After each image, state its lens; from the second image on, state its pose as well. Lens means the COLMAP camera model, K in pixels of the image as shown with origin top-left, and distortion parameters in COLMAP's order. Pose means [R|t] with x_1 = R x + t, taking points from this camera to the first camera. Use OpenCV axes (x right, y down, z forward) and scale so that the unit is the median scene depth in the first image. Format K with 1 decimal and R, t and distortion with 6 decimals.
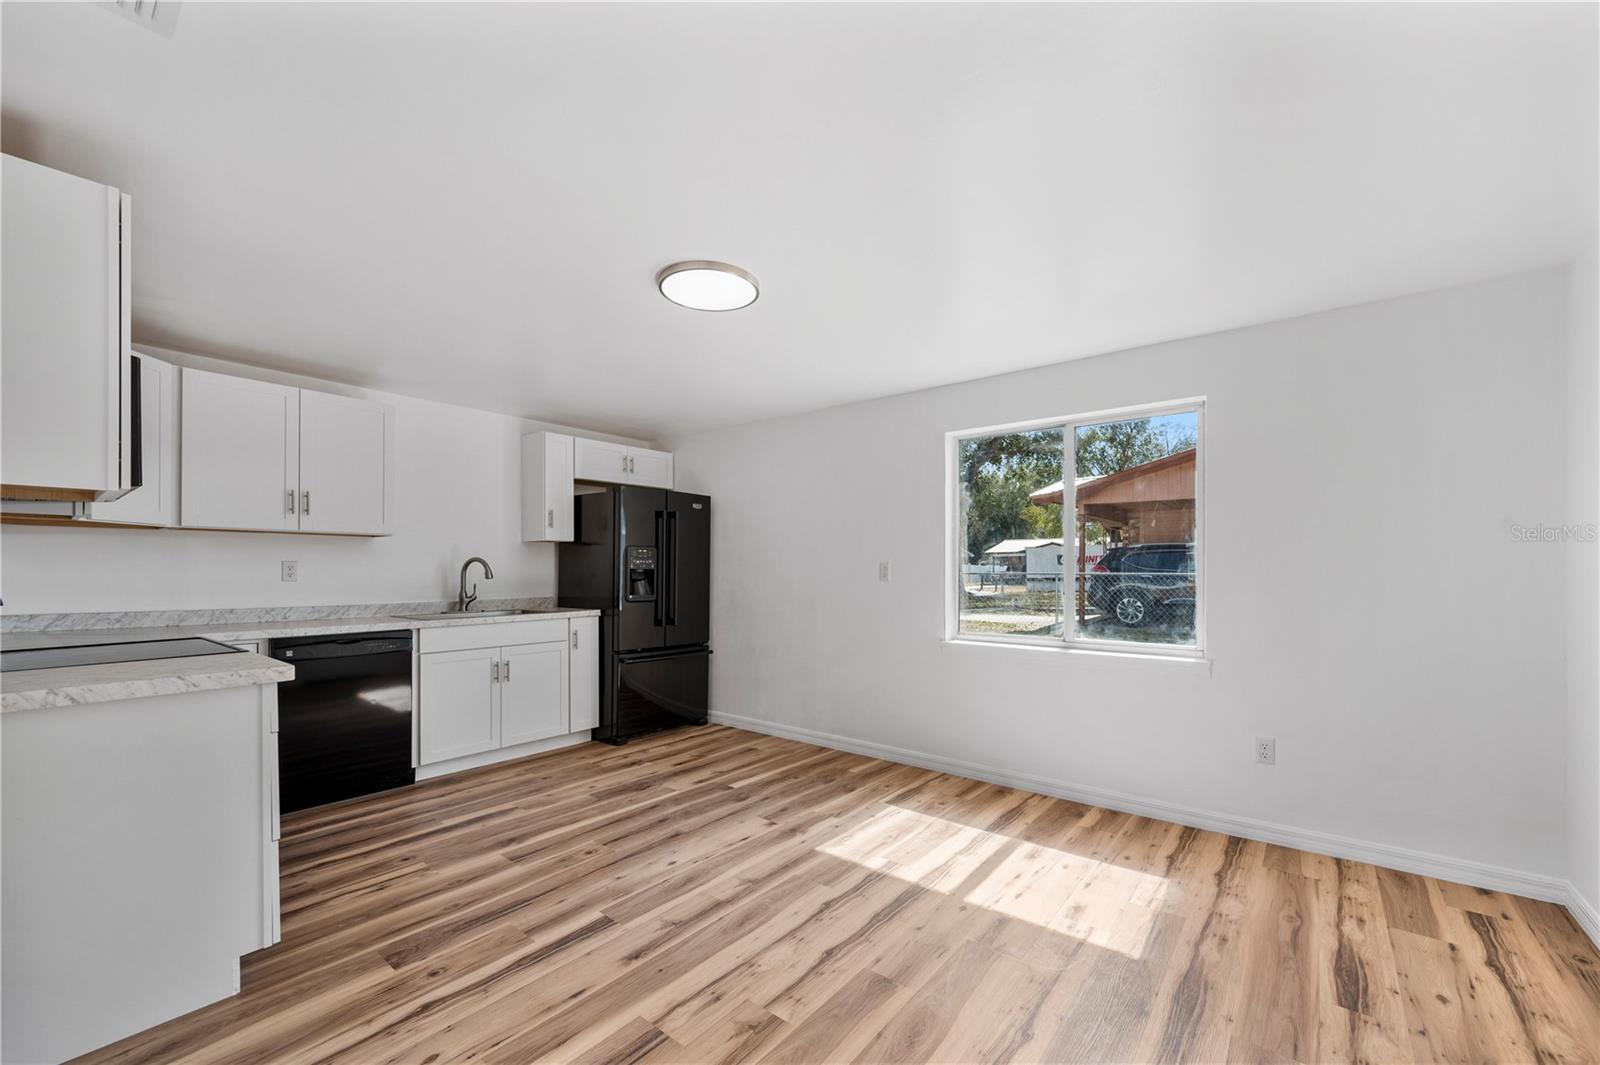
lens RADIAL K [[636.4, 0, 827.4], [0, 636.4, 571.3], [0, 0, 1]] dist [0.000641, 0.000570]
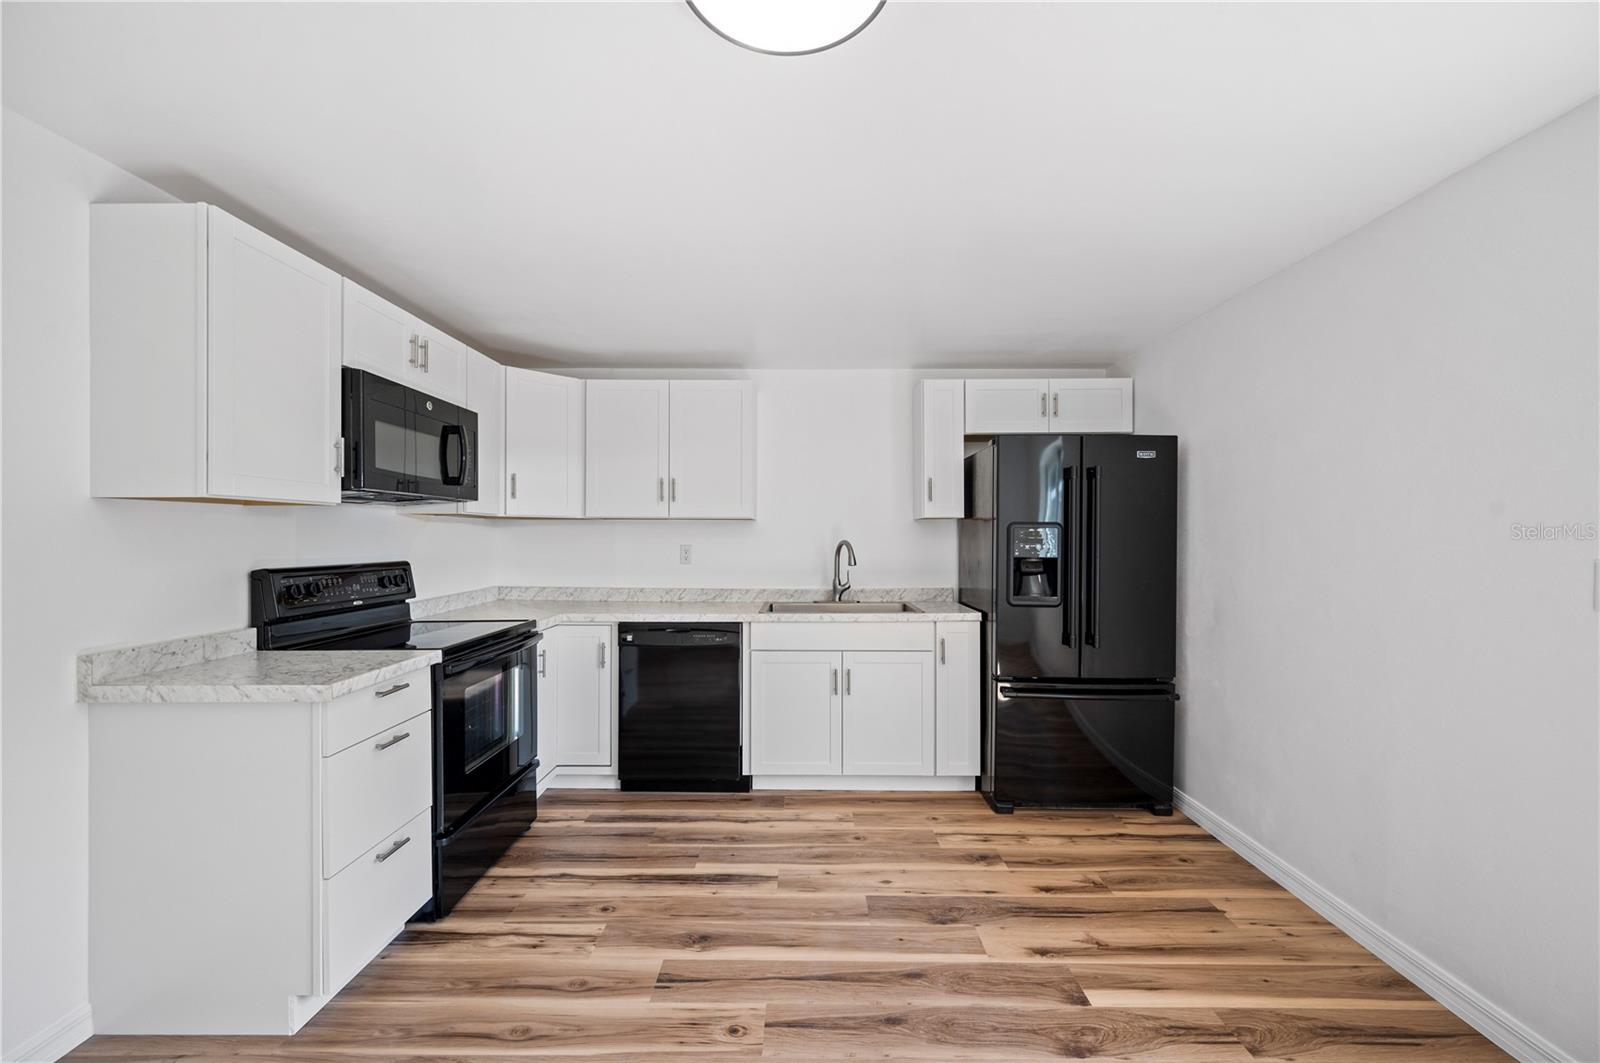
lens RADIAL K [[636.4, 0, 810.5], [0, 636.4, 532.9], [0, 0, 1]] dist [0.000641, 0.000570]
pose [[0.596456, -0.003024, -0.802640, 0.110874], [-0.004751, 0.999962, -0.007298, -0.025071], [0.802632, 0.008166, 0.596419, 0.449298]]
